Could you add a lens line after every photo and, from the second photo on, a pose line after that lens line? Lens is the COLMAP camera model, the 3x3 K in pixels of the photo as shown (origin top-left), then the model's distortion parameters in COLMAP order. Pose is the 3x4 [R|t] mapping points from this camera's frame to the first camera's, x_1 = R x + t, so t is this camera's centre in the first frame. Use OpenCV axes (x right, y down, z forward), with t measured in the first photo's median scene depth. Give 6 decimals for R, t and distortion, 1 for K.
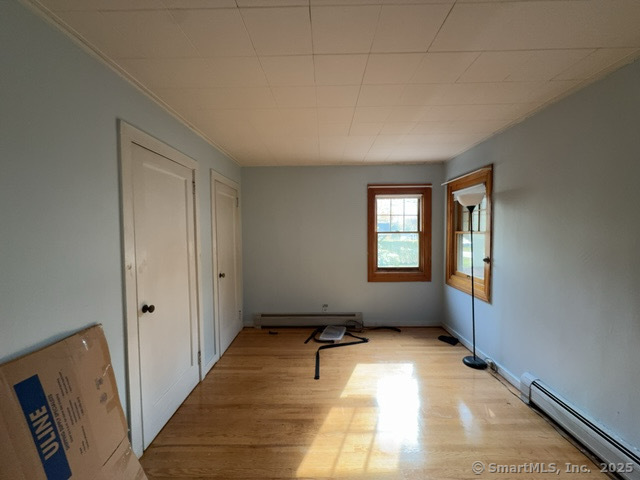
lens RADIAL K [[293.6, 0, 320.0], [0, 293.6, 240.0], [0, 0, 1]] dist [-0.000899, 0.000038]
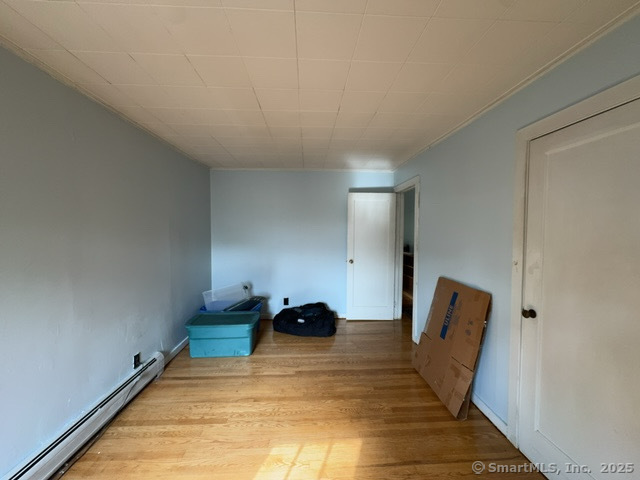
lens RADIAL K [[255.3, 0, 320.0], [0, 255.3, 240.0], [0, 0, 1]] dist [-0.001602, 0.000292]
pose [[-0.997671, 0.012767, -0.067005, 0.129360], [0.007350, 0.996729, 0.080480, -0.068678], [0.067813, 0.079800, -0.994502, 1.765015]]
